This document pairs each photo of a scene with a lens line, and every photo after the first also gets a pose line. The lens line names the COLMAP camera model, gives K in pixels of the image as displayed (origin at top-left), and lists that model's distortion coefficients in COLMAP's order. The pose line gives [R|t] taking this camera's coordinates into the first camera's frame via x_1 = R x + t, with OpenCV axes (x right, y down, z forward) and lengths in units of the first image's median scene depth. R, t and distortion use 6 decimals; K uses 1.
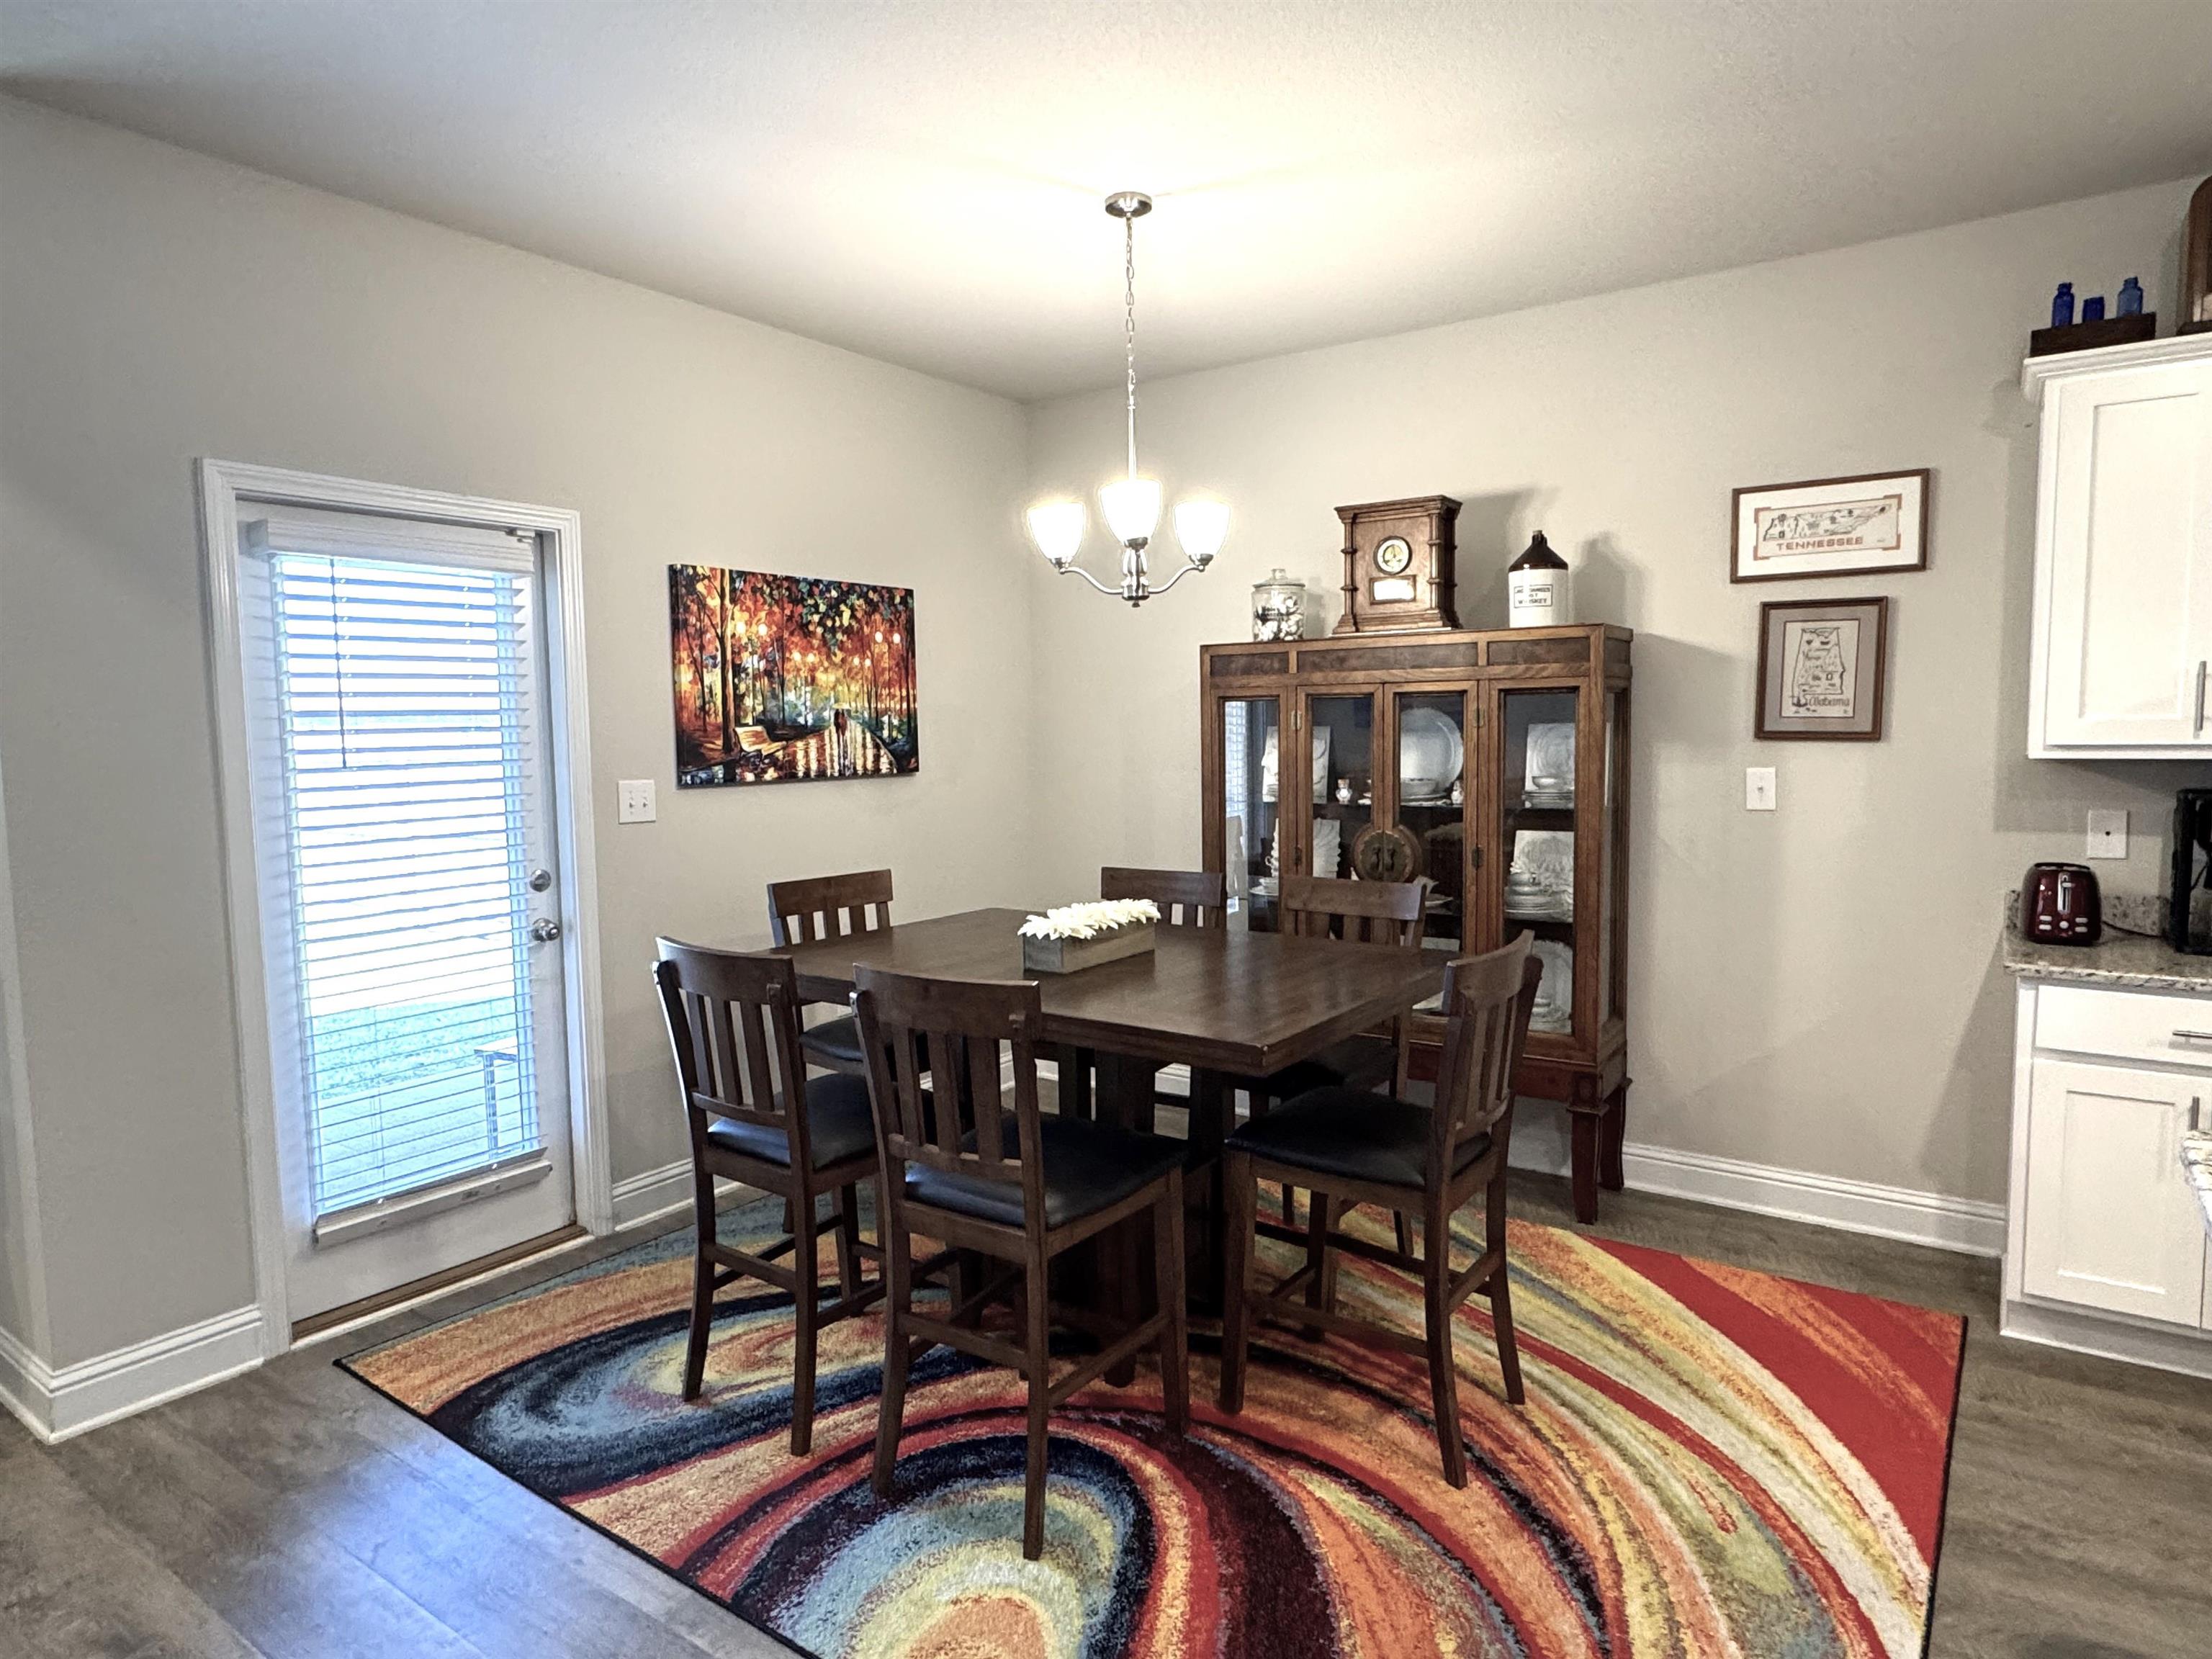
lens RADIAL K [[1283.3, 0, 1097.0], [0, 1283.3, 836.4], [0, 0, 1]] dist [-0.005215, 0.000071]
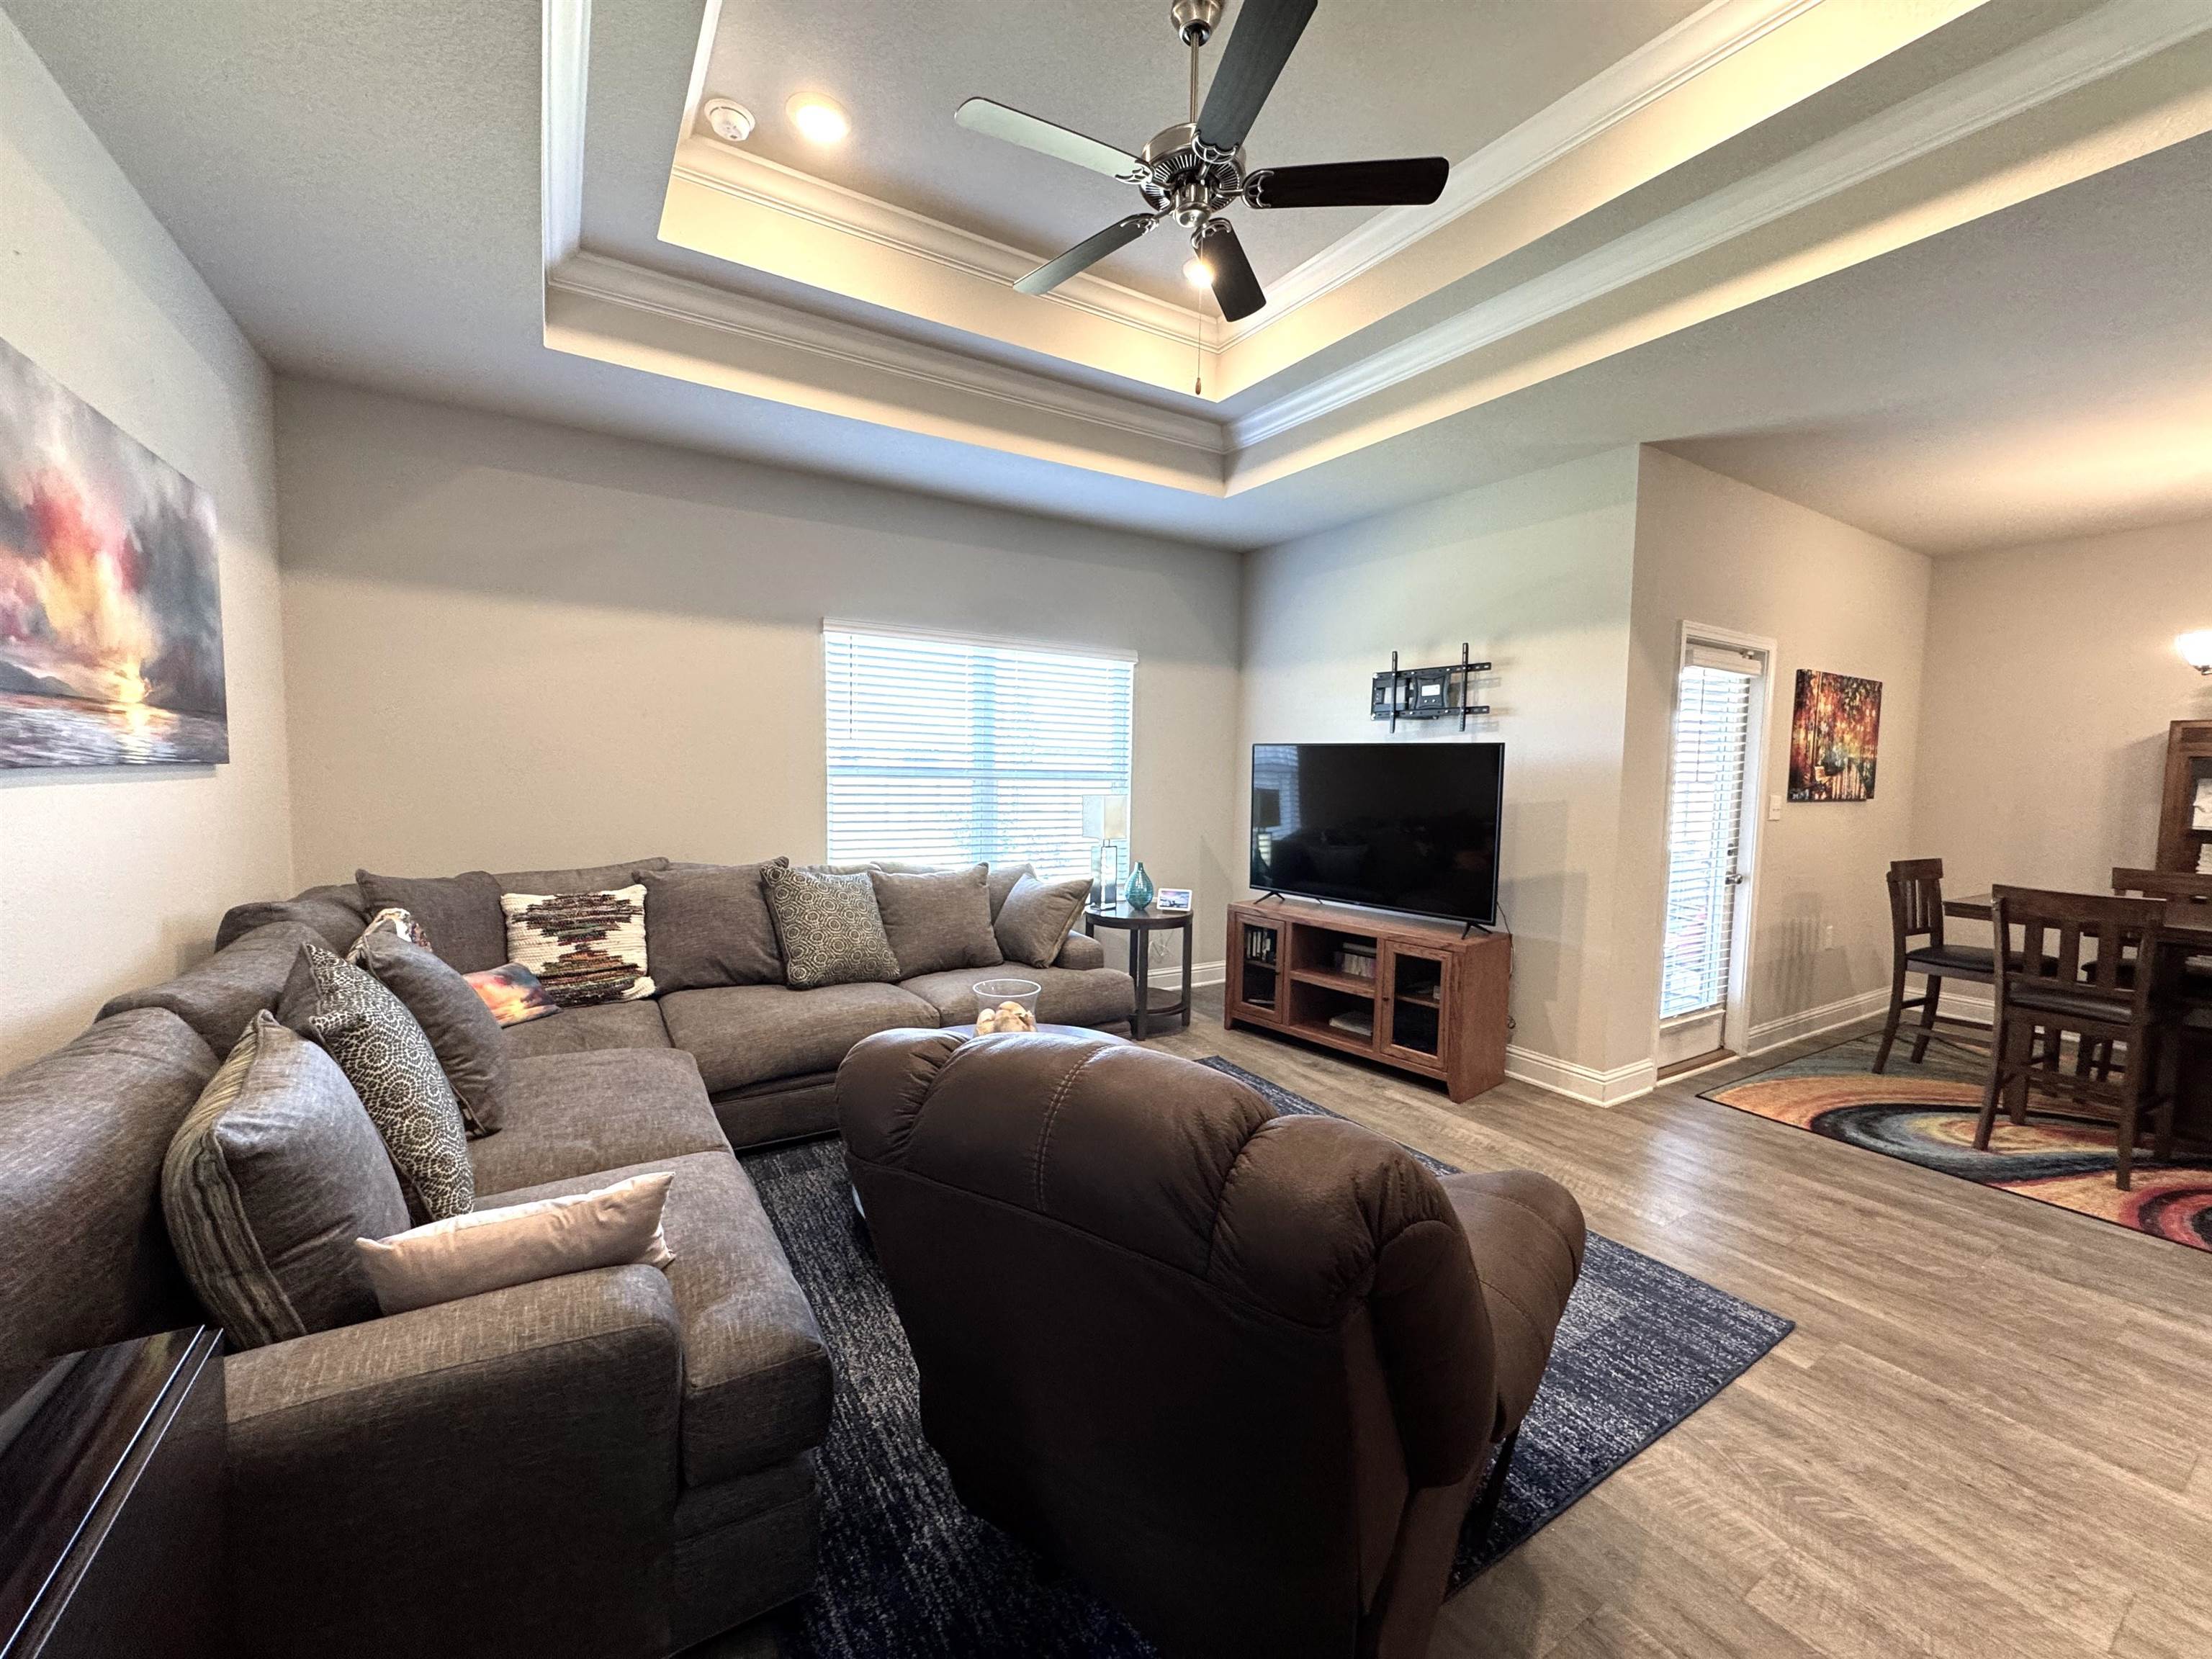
lens RADIAL K [[875.6, 0, 1078.6], [0, 875.6, 830.6], [0, 0, 1]] dist [-0.009896, 0.000591]
pose [[0.914365, 0.063144, -0.399938, -0.755078], [-0.068040, 0.997681, 0.001960, 0.065197], [0.399134, 0.025420, 0.916540, -0.441604]]
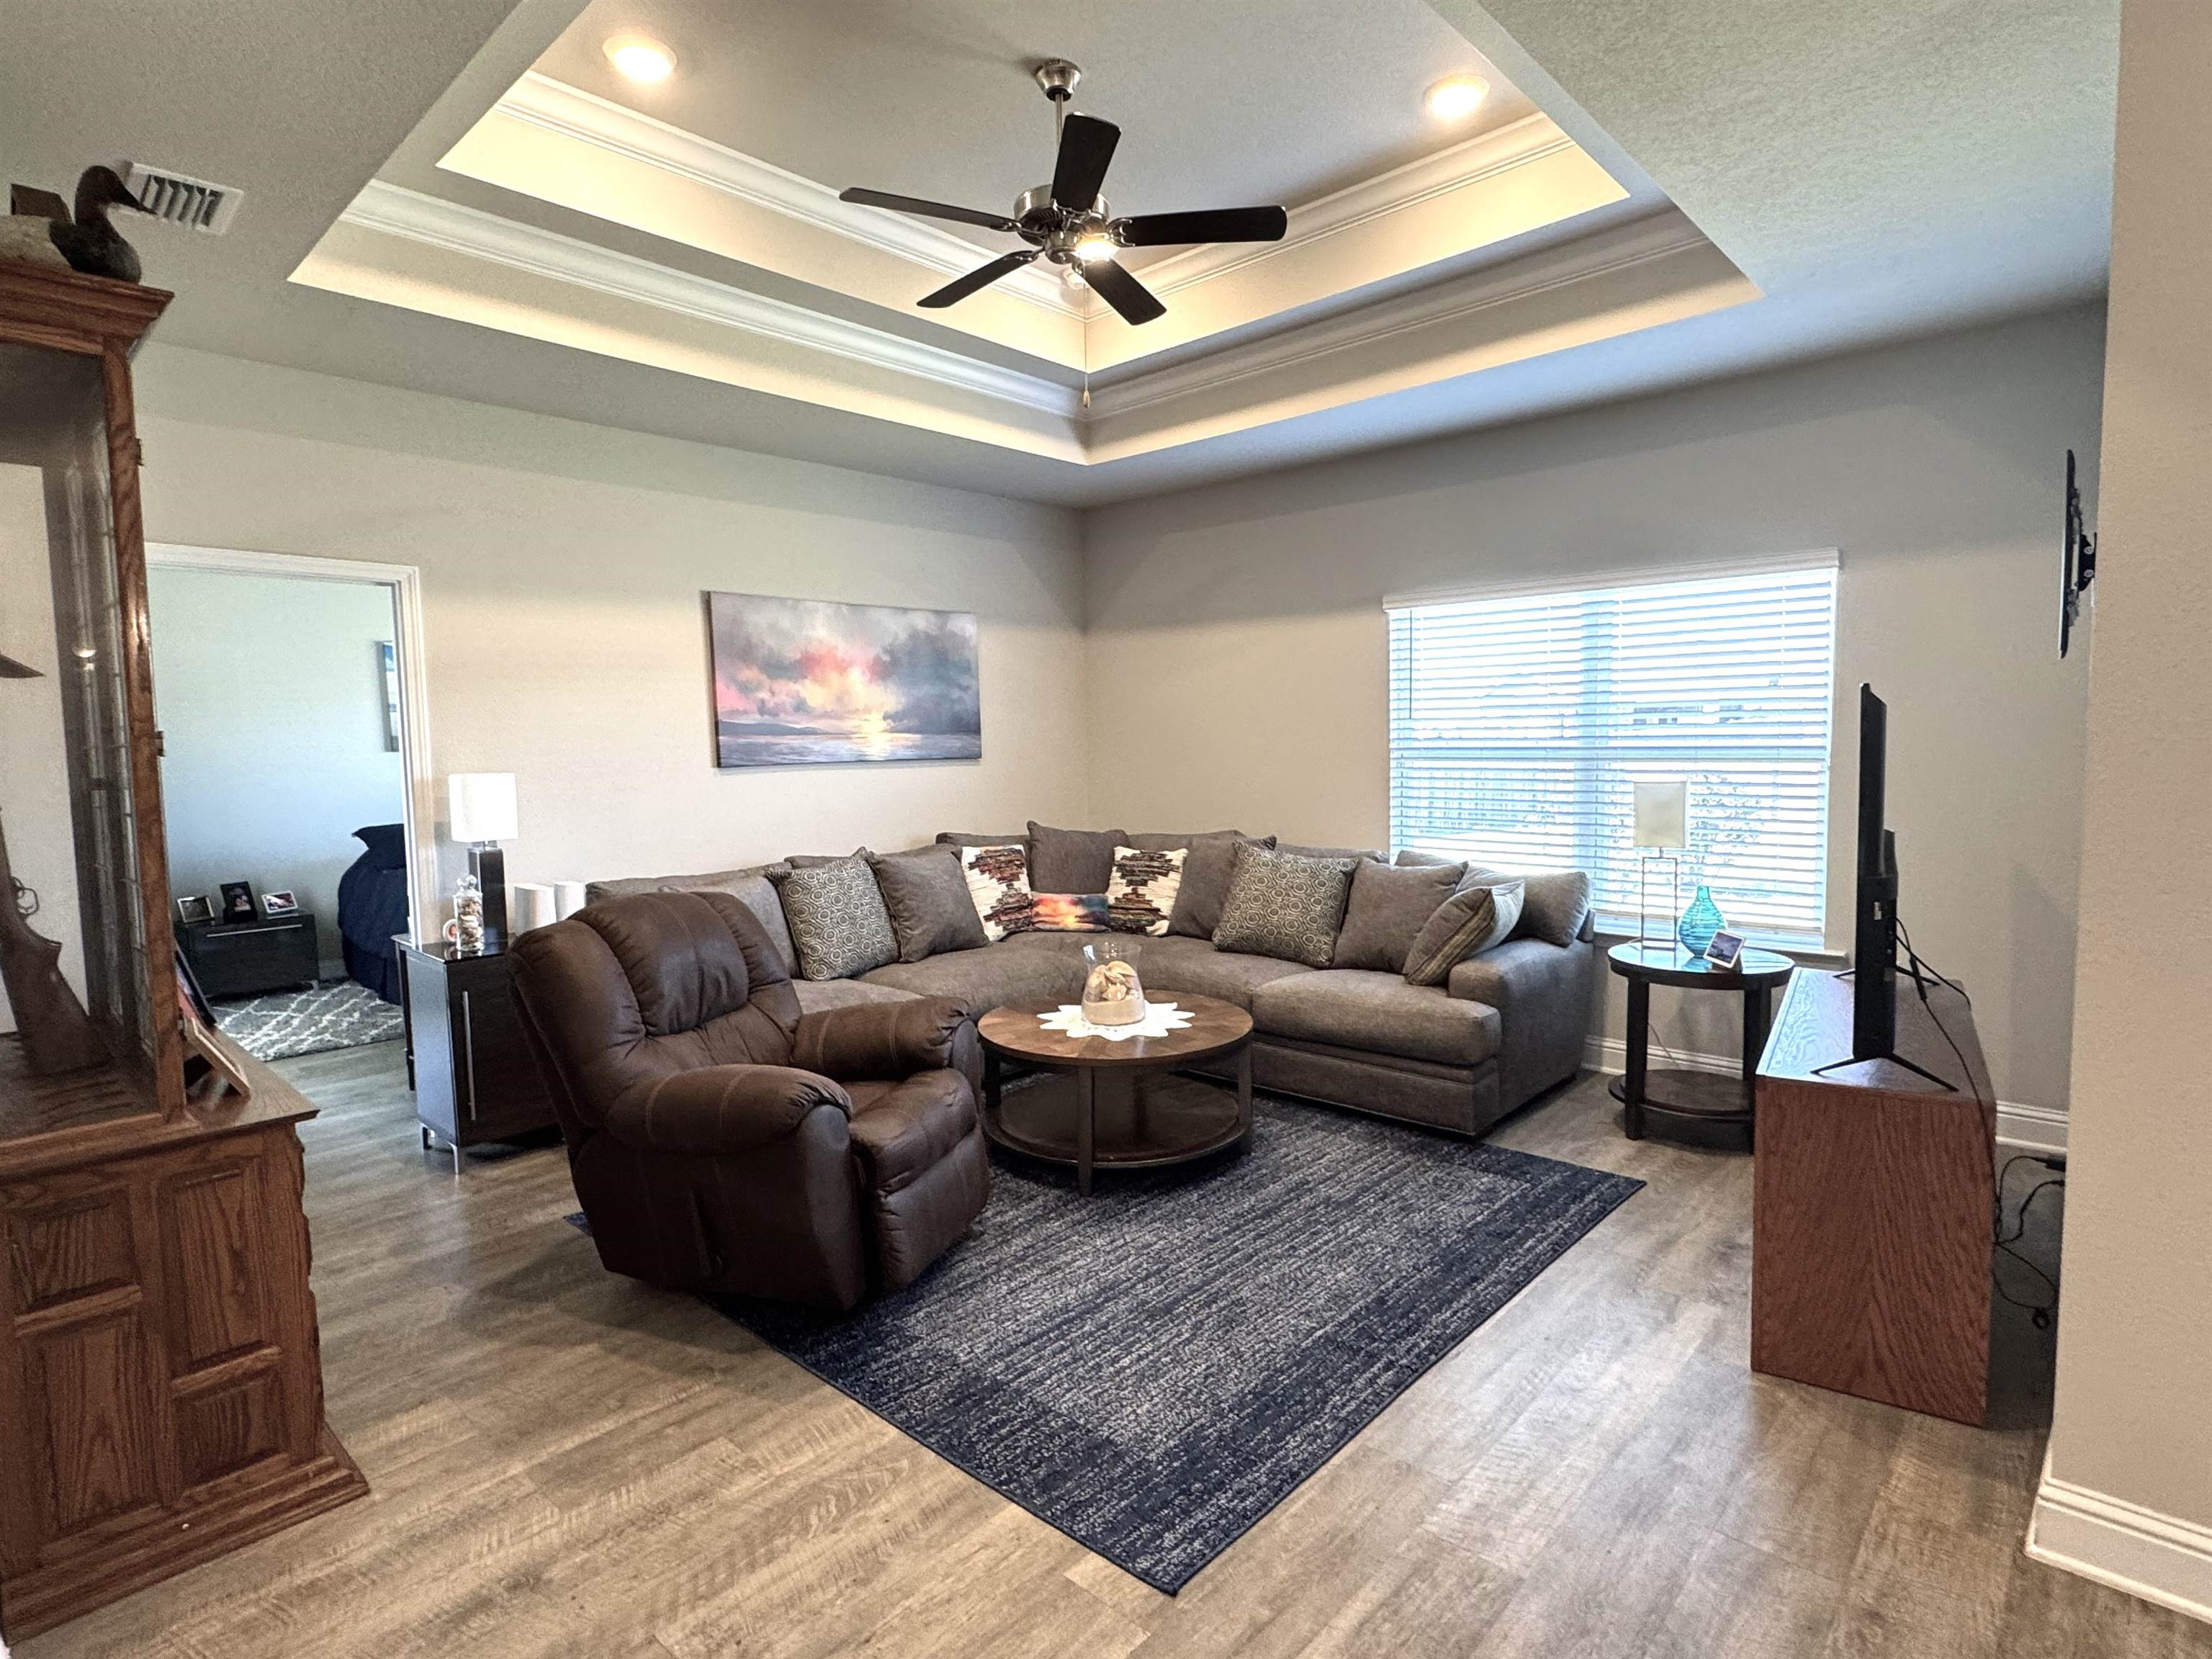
lens RADIAL K [[1128.9, 0, 1117.6], [0, 1128.9, 829.6], [0, 0, 1]] dist [-0.003030, -0.002037]
pose [[-0.124656, 0.099343, -0.987214, -0.039885], [-0.062954, 0.992178, 0.107792, -0.027709], [0.990201, 0.075586, -0.117427, 0.328521]]
